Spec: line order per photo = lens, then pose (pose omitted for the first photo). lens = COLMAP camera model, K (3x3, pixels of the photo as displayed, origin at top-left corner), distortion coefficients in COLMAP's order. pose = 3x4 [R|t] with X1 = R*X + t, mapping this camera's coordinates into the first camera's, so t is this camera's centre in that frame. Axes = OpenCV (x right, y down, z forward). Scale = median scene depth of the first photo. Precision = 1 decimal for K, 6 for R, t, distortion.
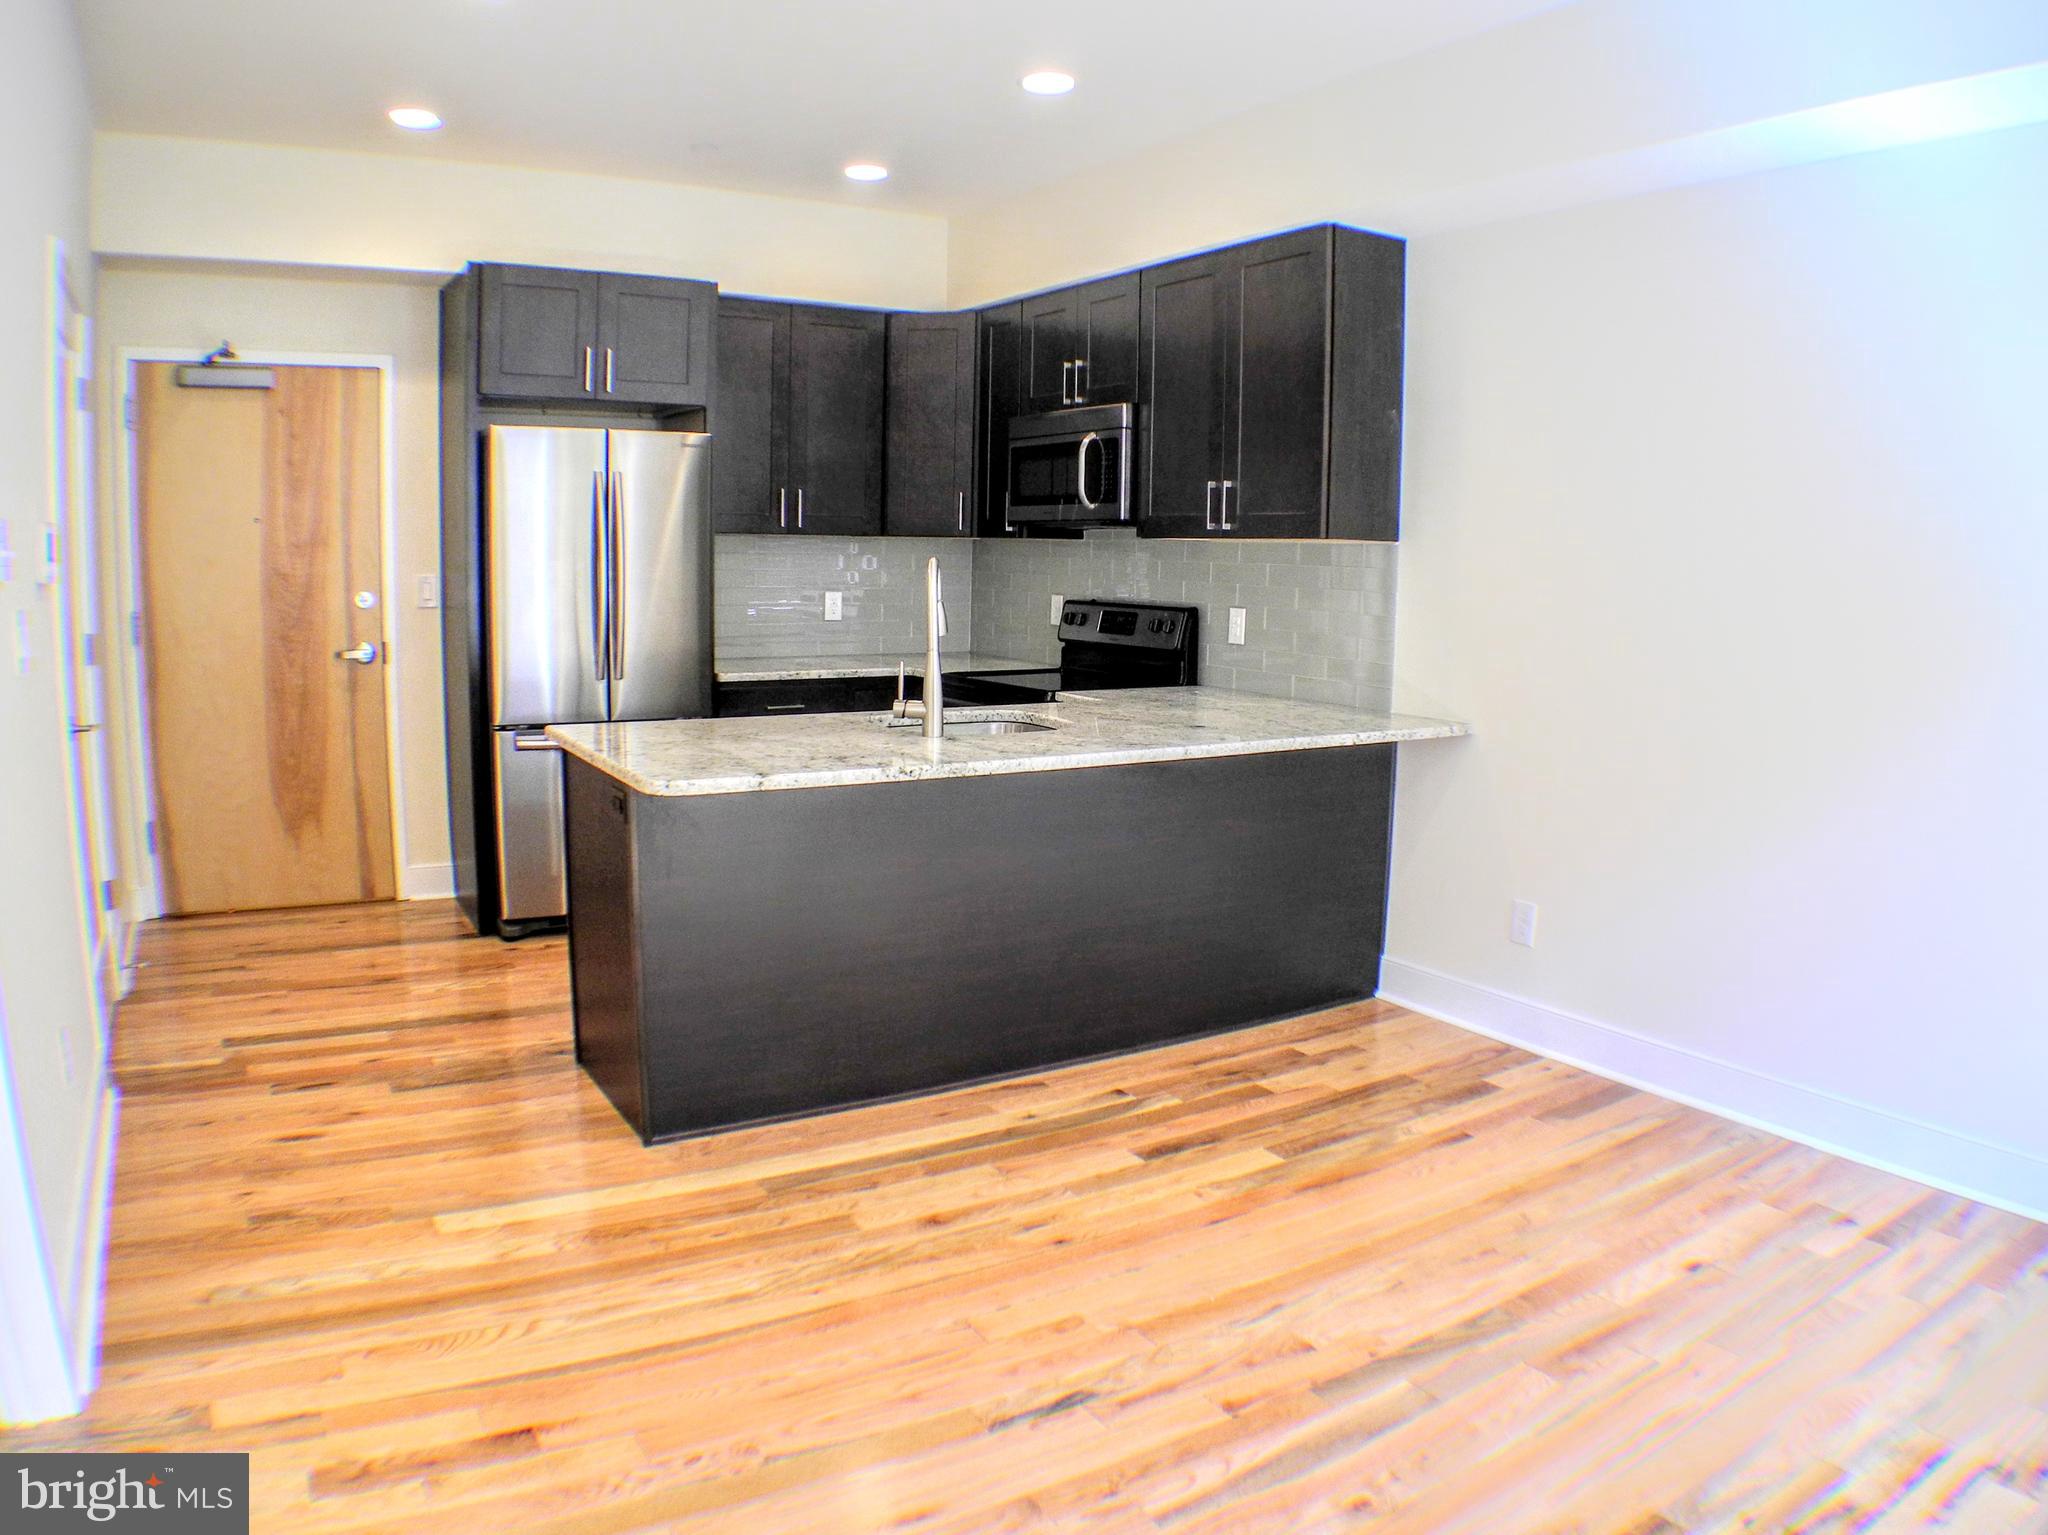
lens RADIAL K [[1408.6, 0, 1001.7], [0, 1408.6, 766.7], [0, 0, 1]] dist [-0.220590, 0.066846]
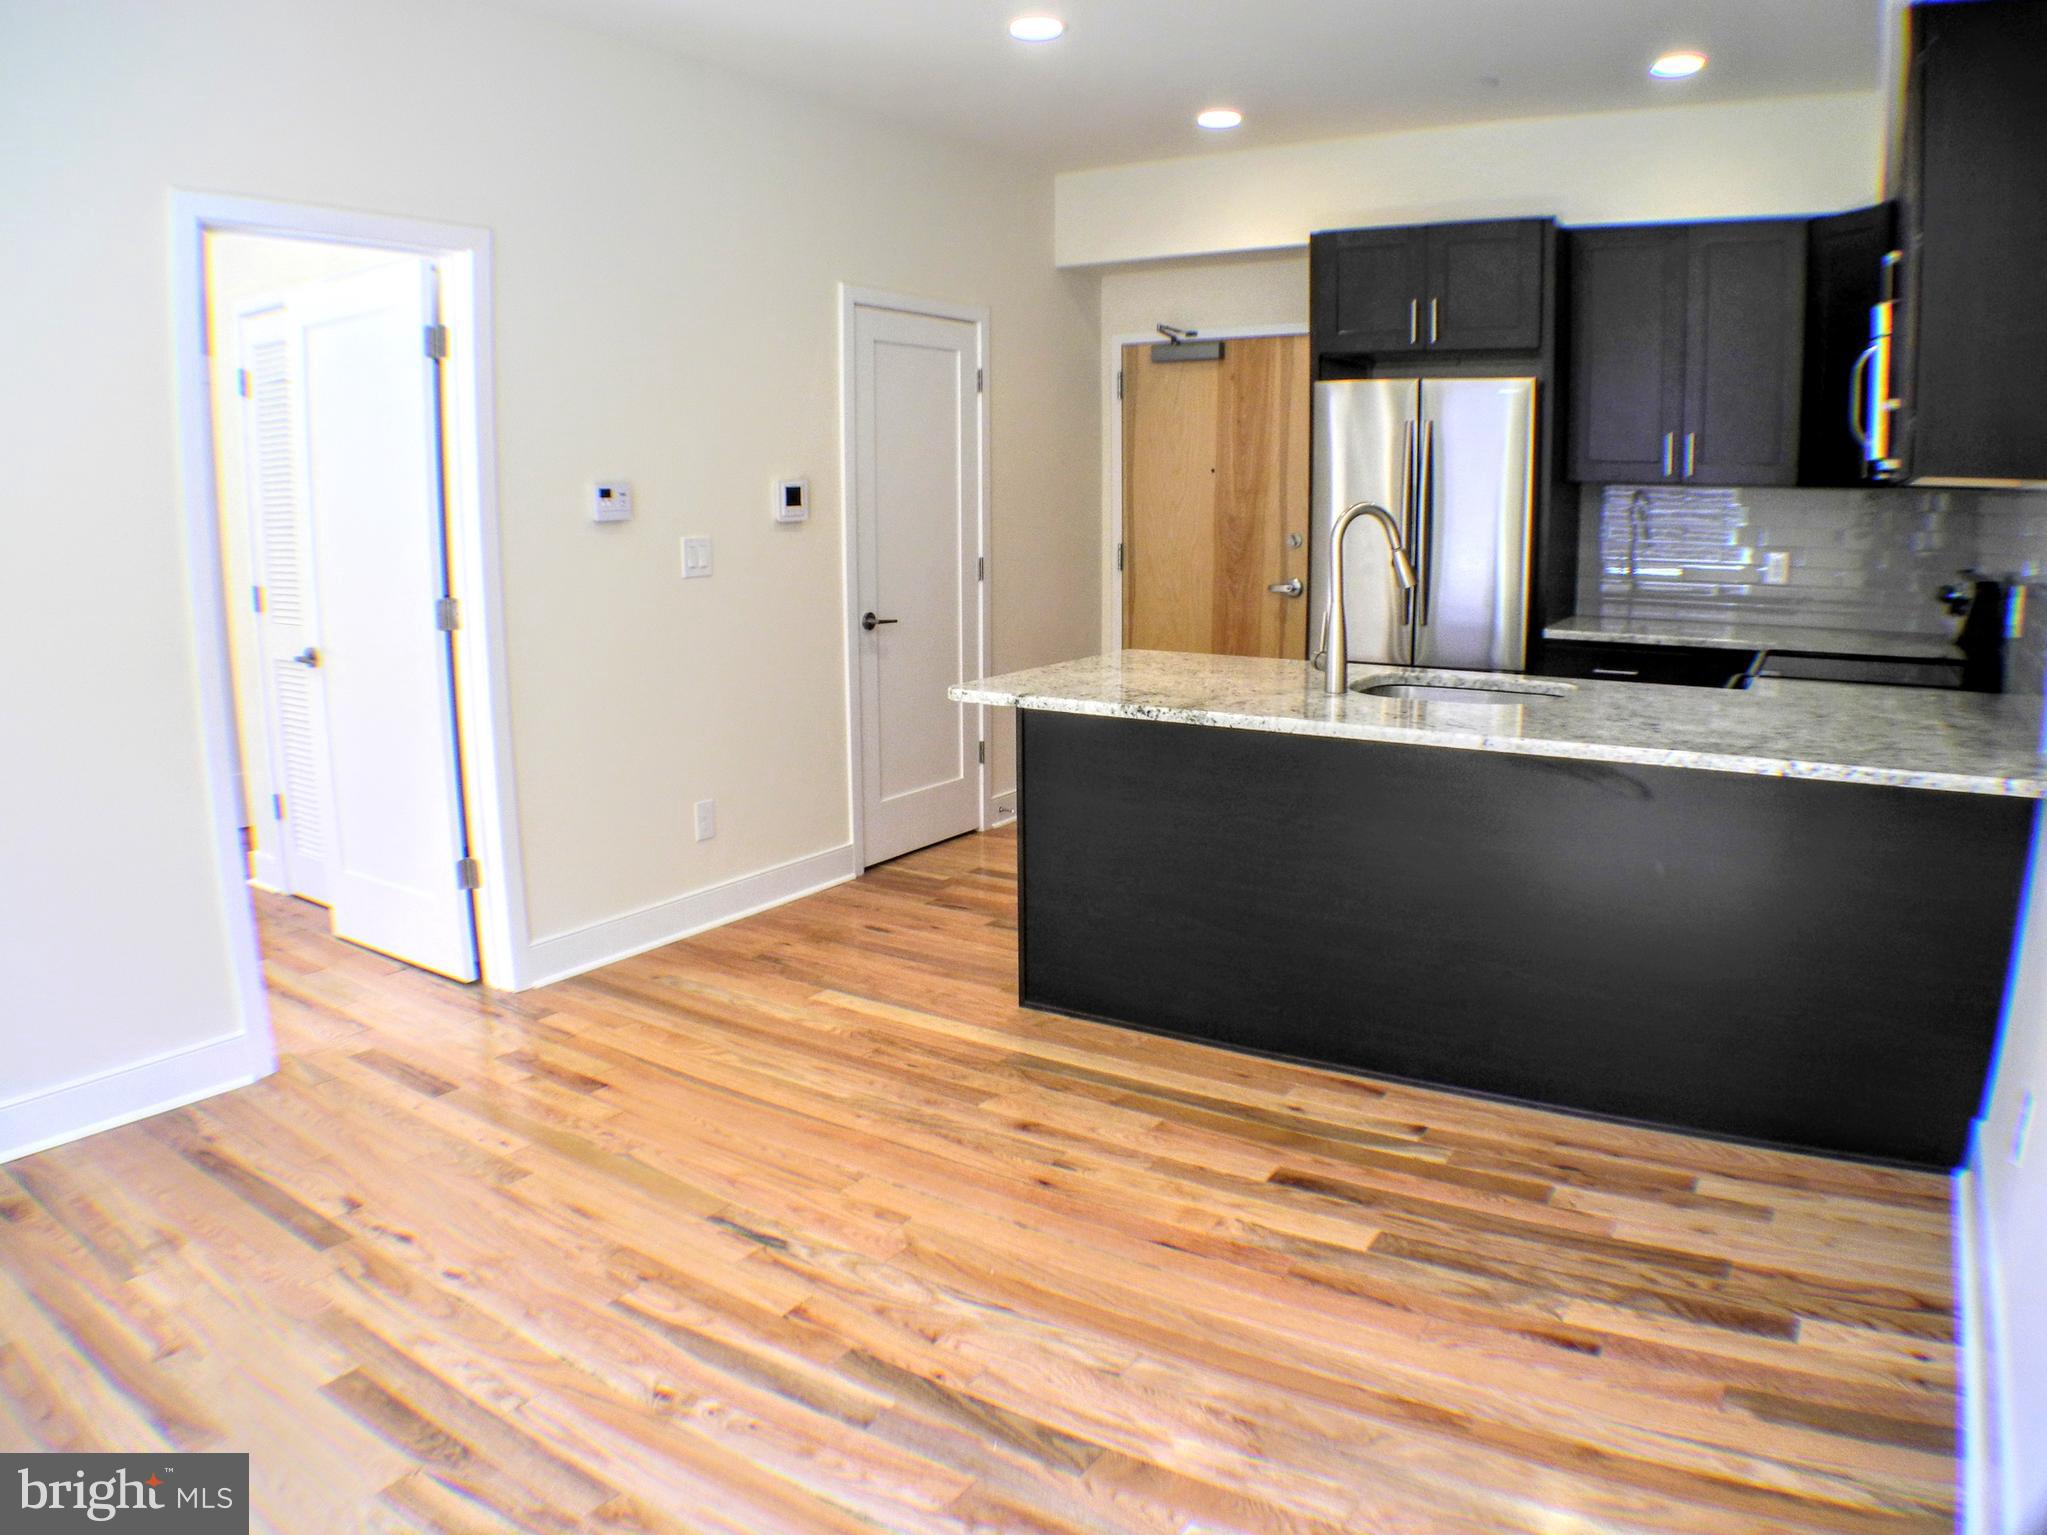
lens RADIAL K [[1407.9, 0, 1001.3], [0, 1407.9, 766.7], [0, 0, 1]] dist [-0.220590, 0.066846]
pose [[0.398147, 0.133085, -0.907616, 0.796722], [-0.098738, 0.989889, 0.101835, -0.047489], [0.911992, 0.049071, 0.407262, 0.481771]]
